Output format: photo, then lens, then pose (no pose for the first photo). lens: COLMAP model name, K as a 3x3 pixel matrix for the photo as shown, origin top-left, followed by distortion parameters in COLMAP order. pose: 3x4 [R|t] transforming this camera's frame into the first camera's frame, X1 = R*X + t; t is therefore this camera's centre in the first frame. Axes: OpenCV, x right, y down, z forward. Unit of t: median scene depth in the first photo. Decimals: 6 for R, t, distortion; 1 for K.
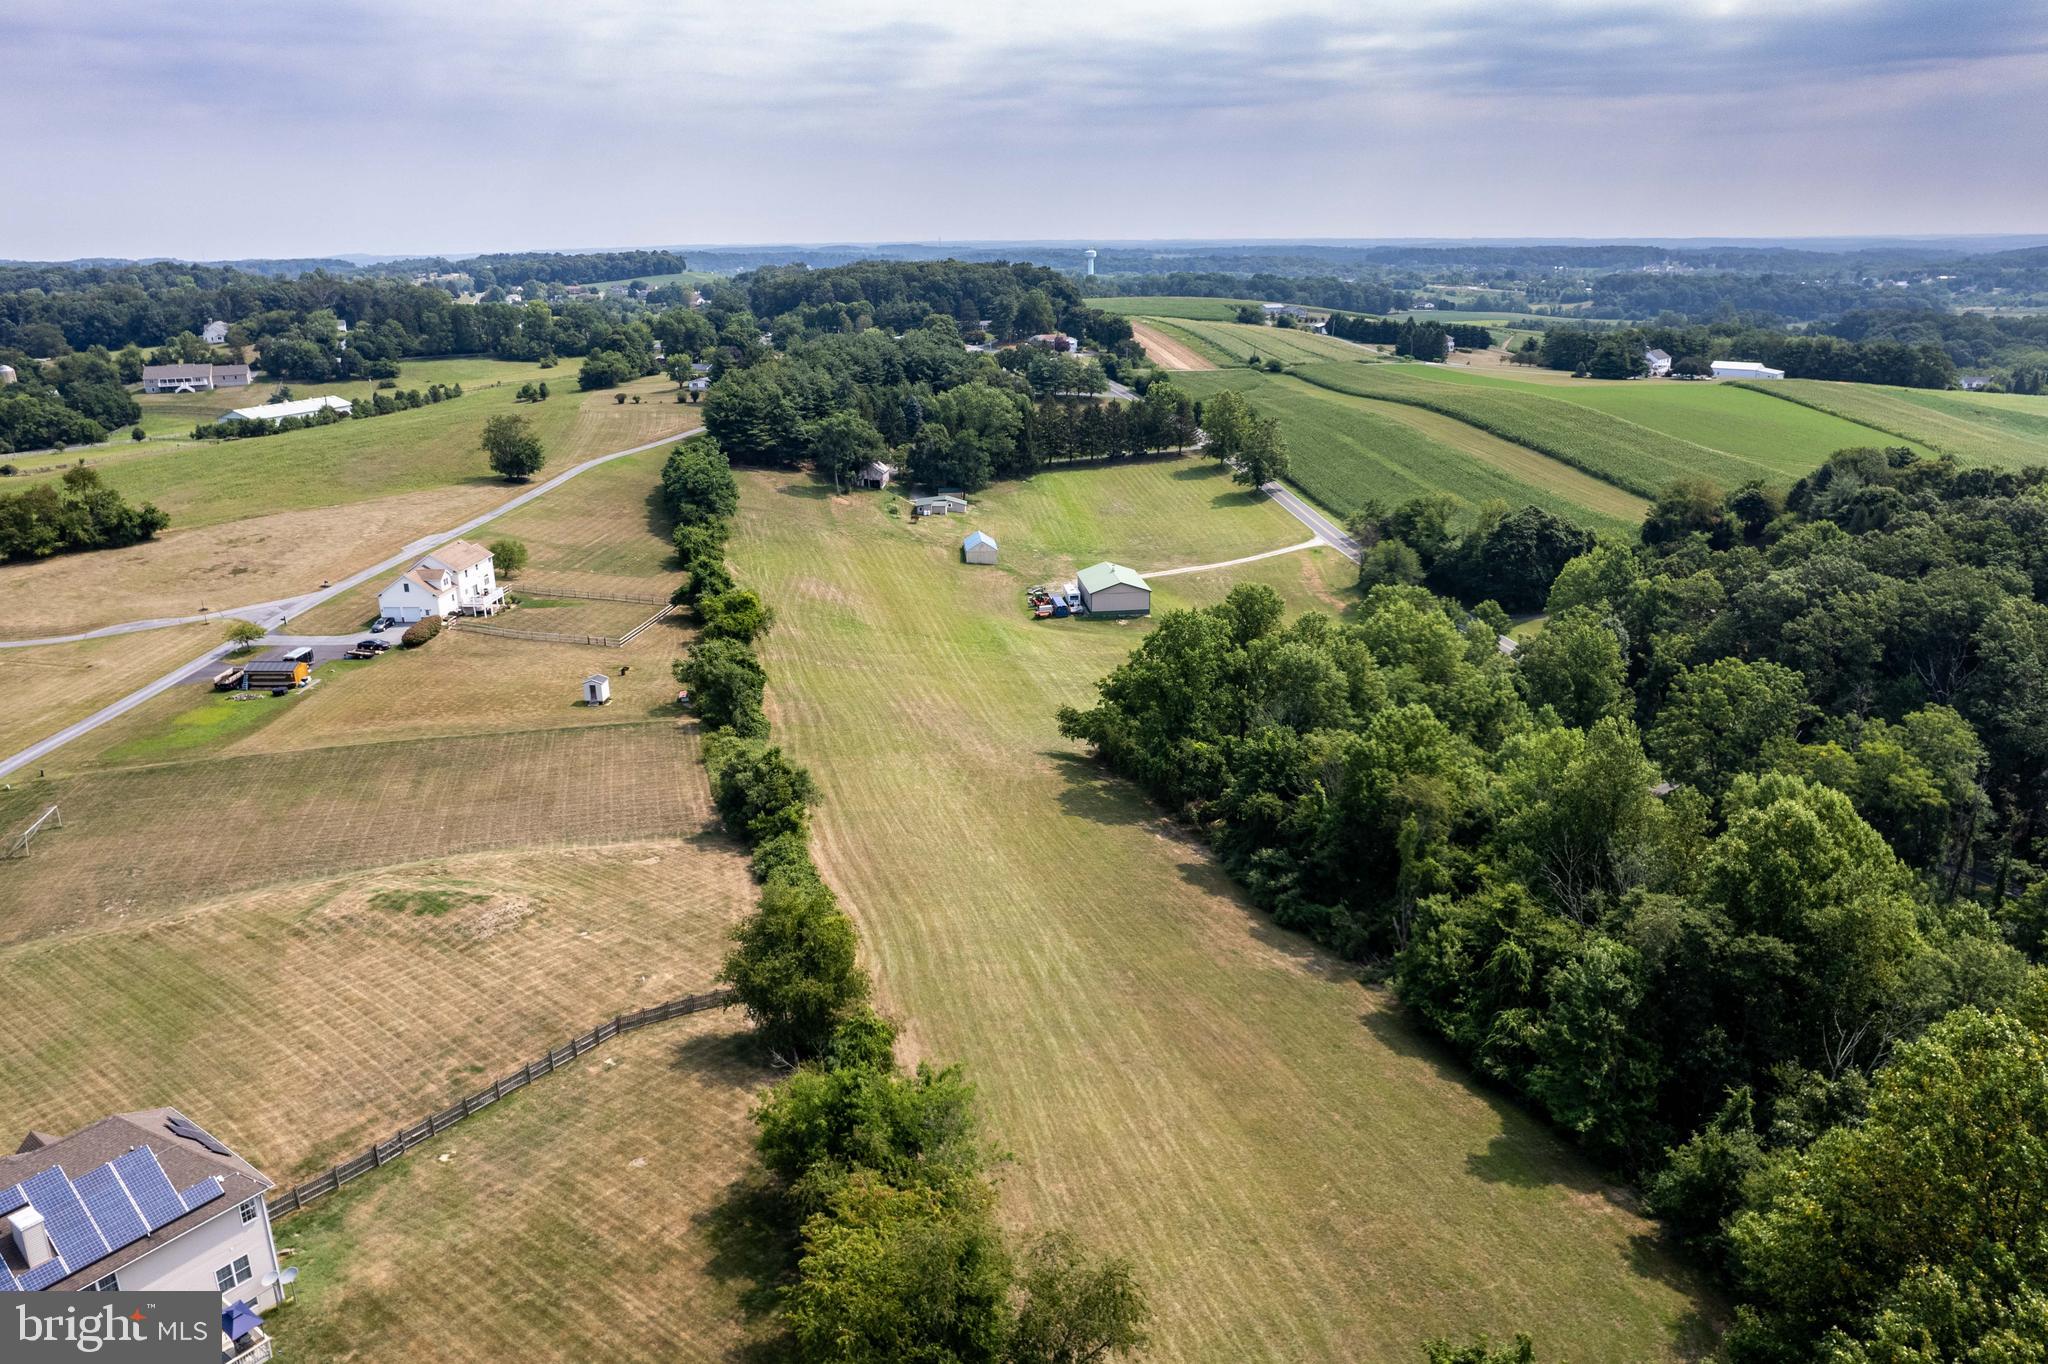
lens RADIAL K [[1323.1, 0, 1024.0], [0, 1323.1, 682.0], [0, 0, 1]] dist [-0.079299, 0.074944]
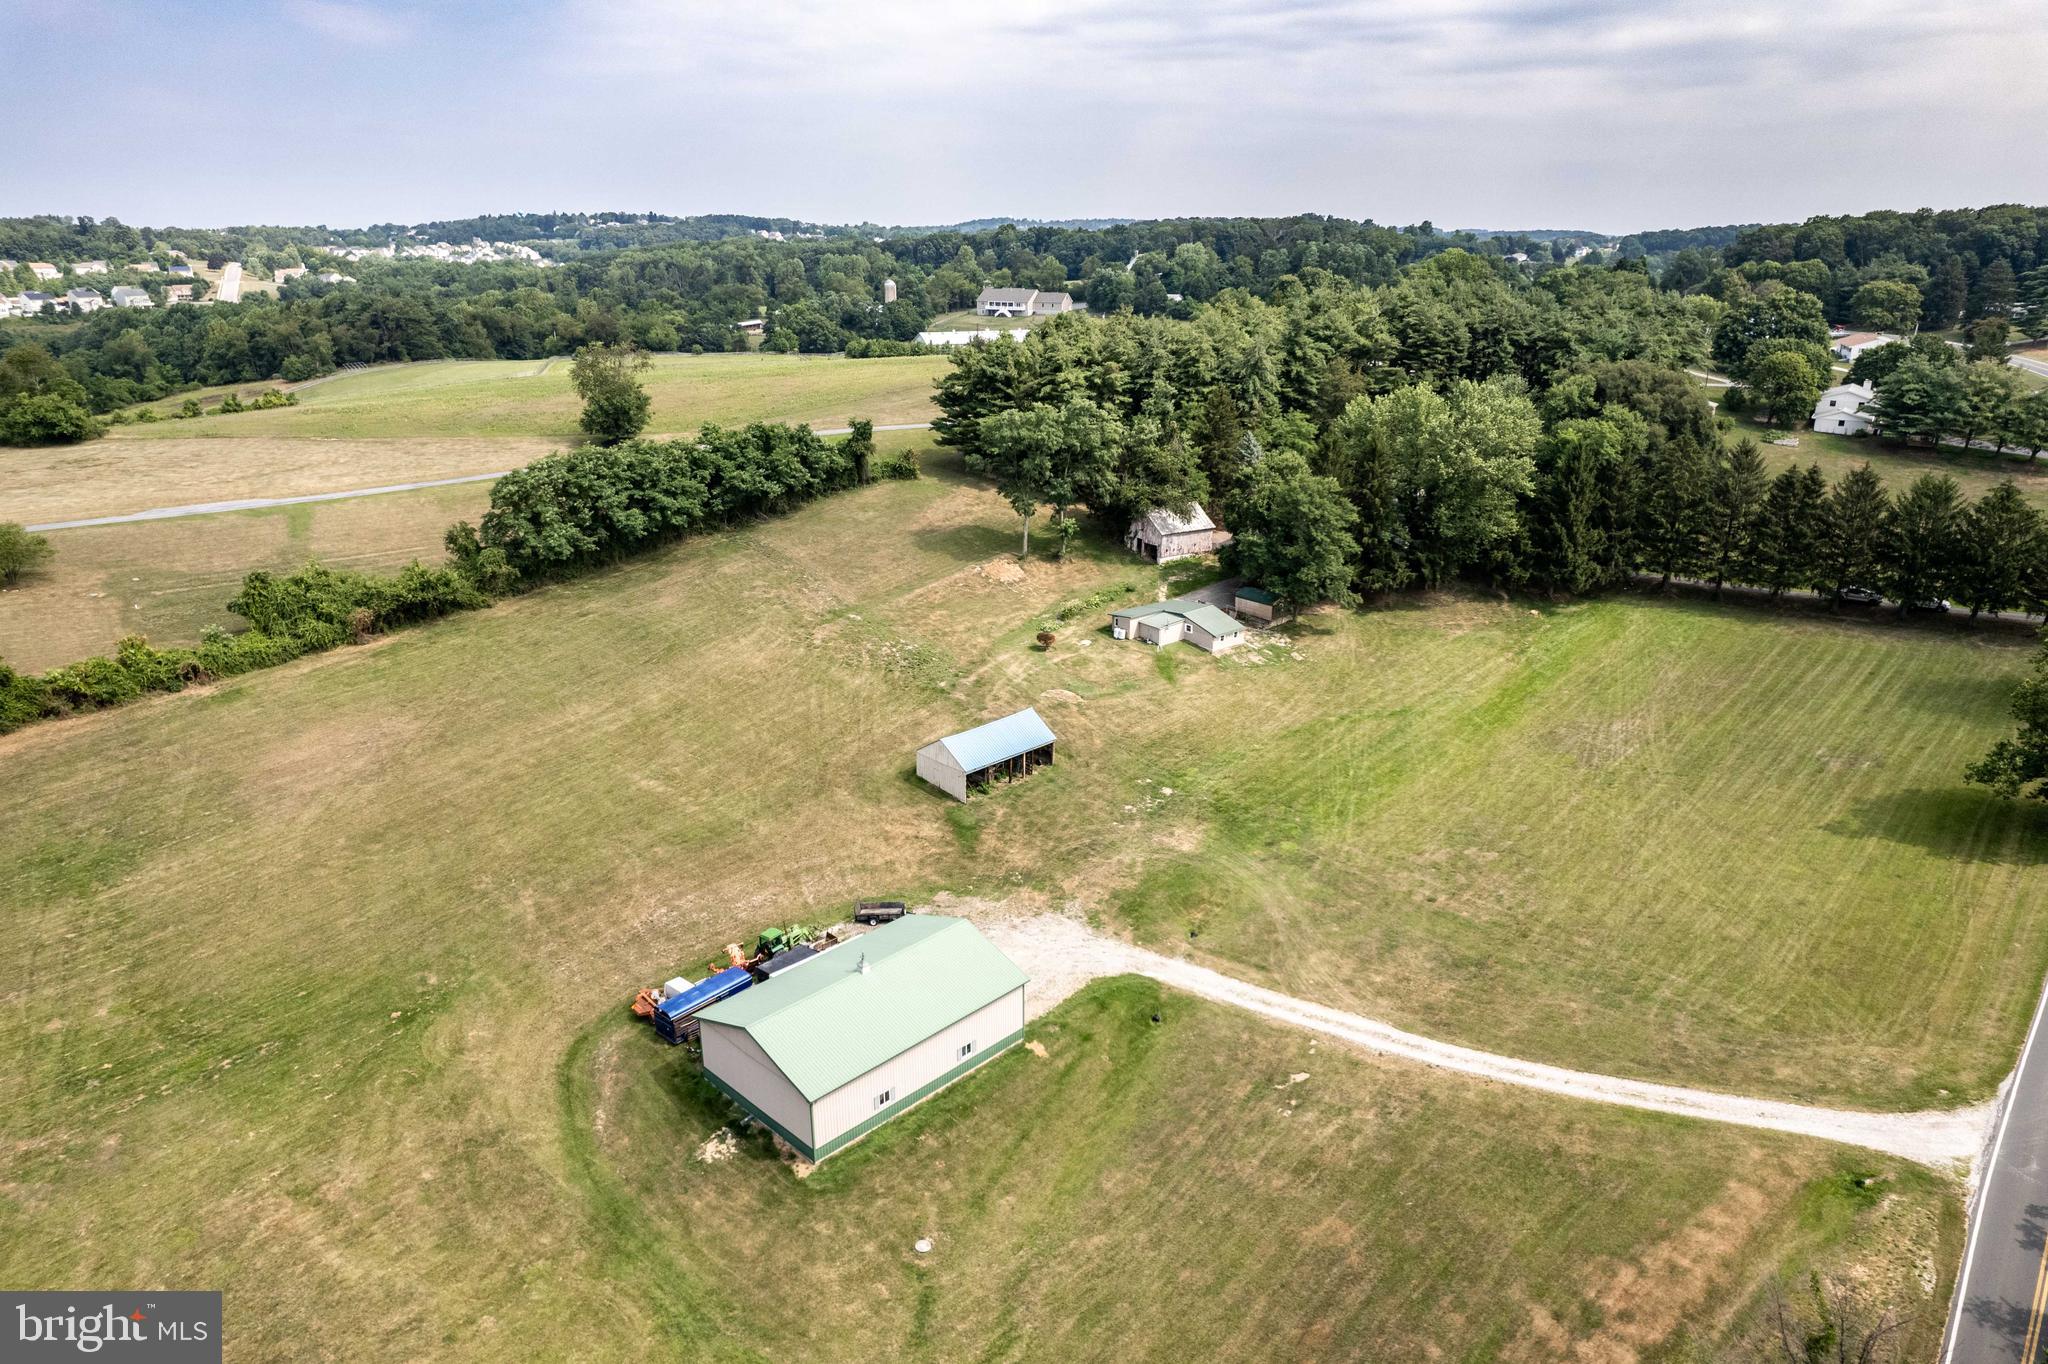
lens RADIAL K [[1323.1, 0, 1024.0], [0, 1323.1, 682.0], [0, 0, 1]] dist [-0.079299, 0.074944]
pose [[0.620009, 0.265387, -0.738349, 0.240029], [-0.254273, 0.958233, 0.130901, -0.154445], [0.742250, 0.106582, 0.661593, 0.624875]]
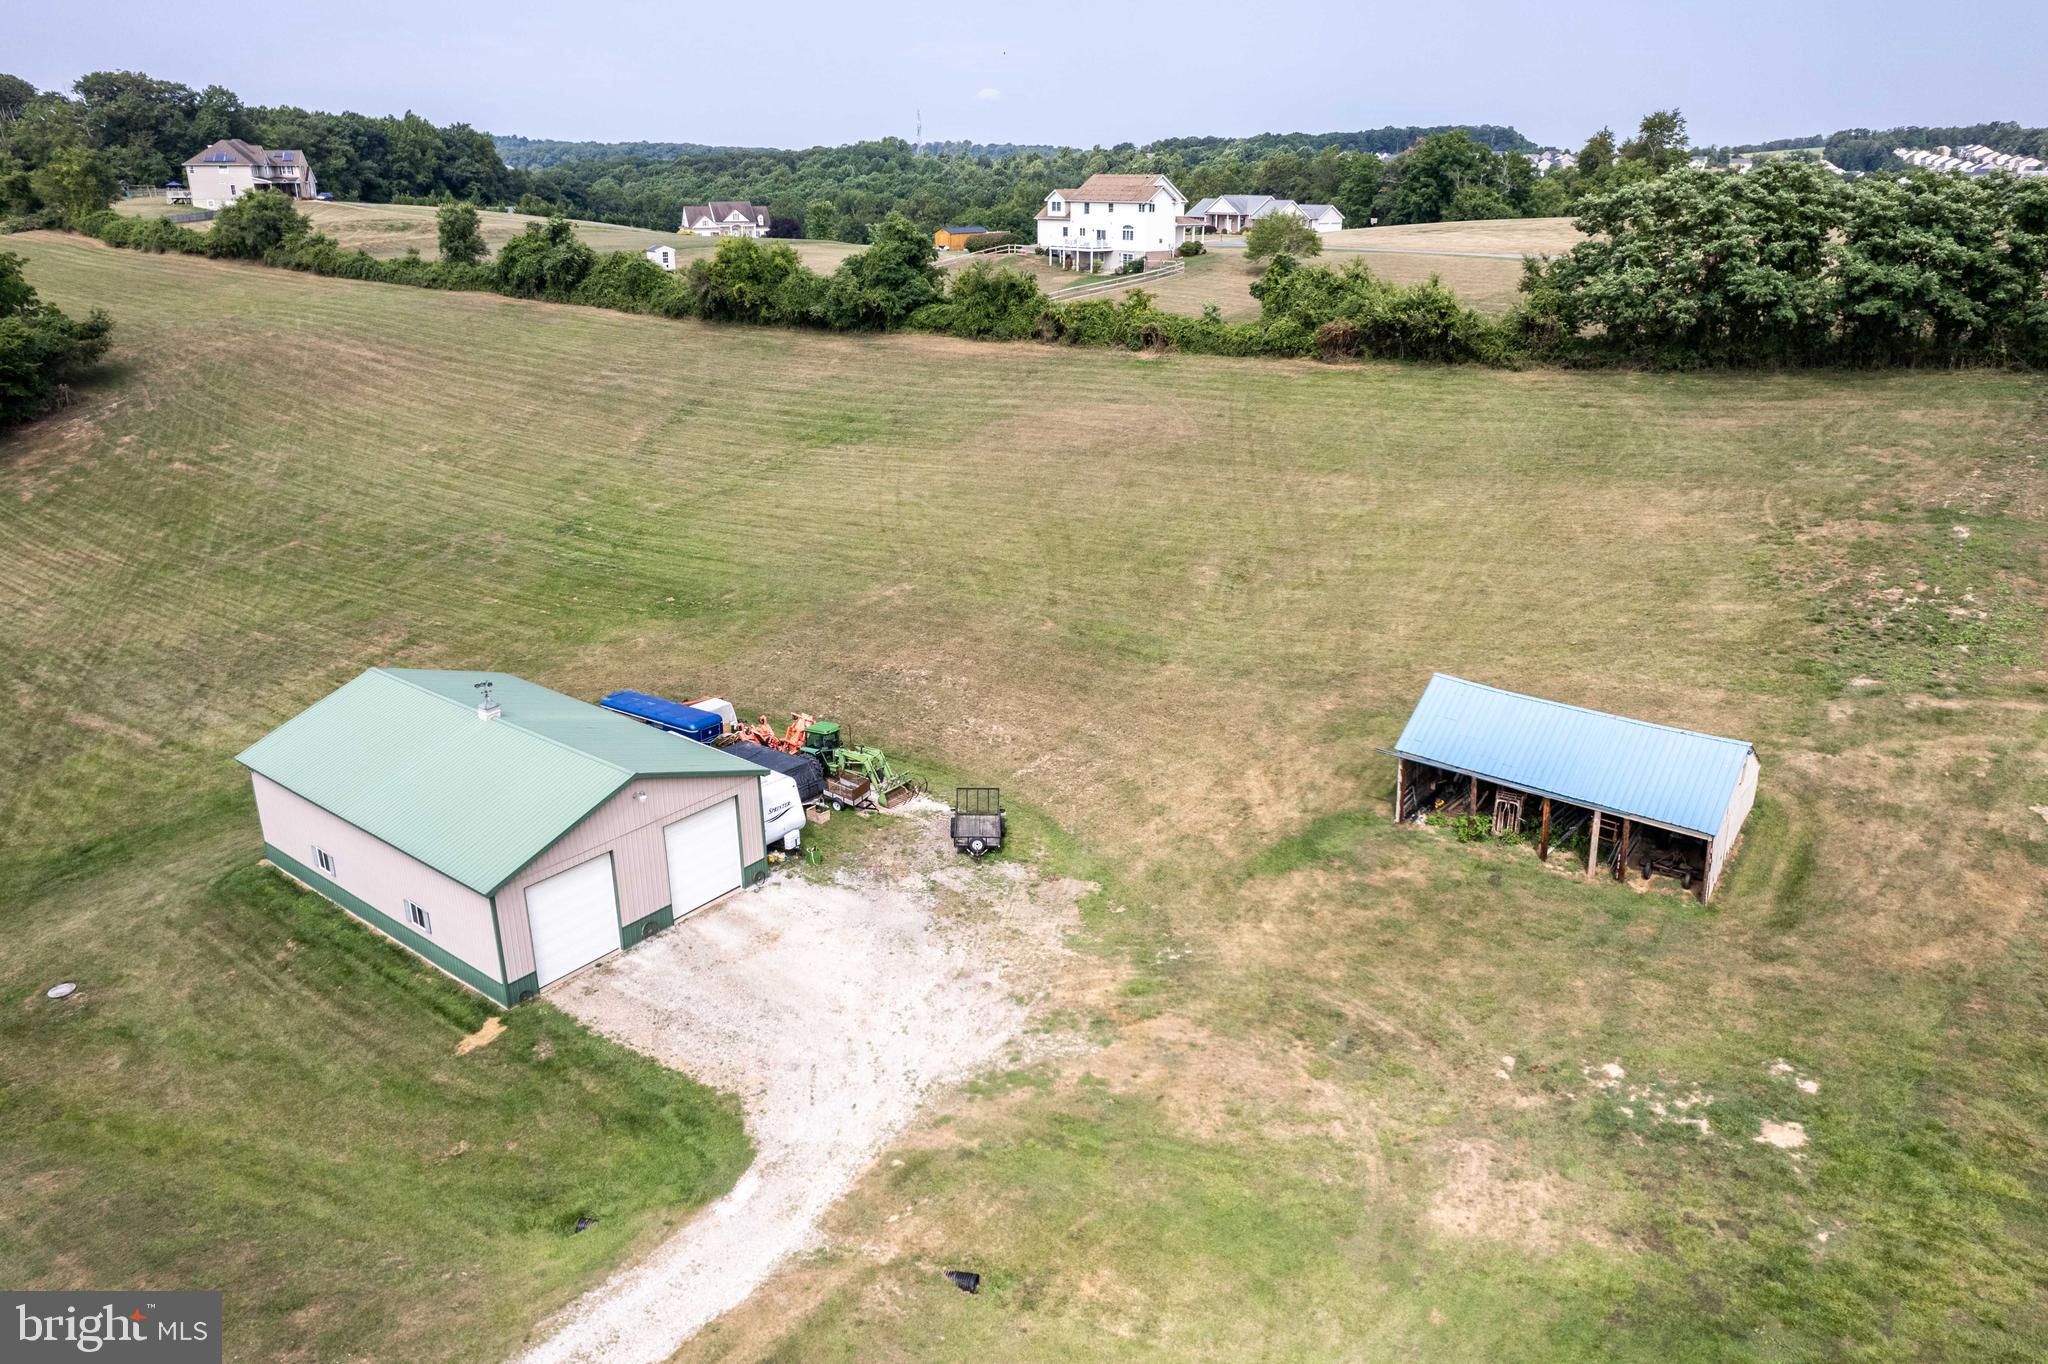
lens RADIAL K [[1356.7, 0, 1024.0], [0, 1356.7, 682.0], [0, 0, 1]] dist [-0.085562, 0.077013]
pose [[-0.704593, 0.259839, -0.660328, 0.111005], [-0.218206, 0.806125, 0.550045, -0.163357], [0.675230, 0.531645, -0.511291, 0.887321]]
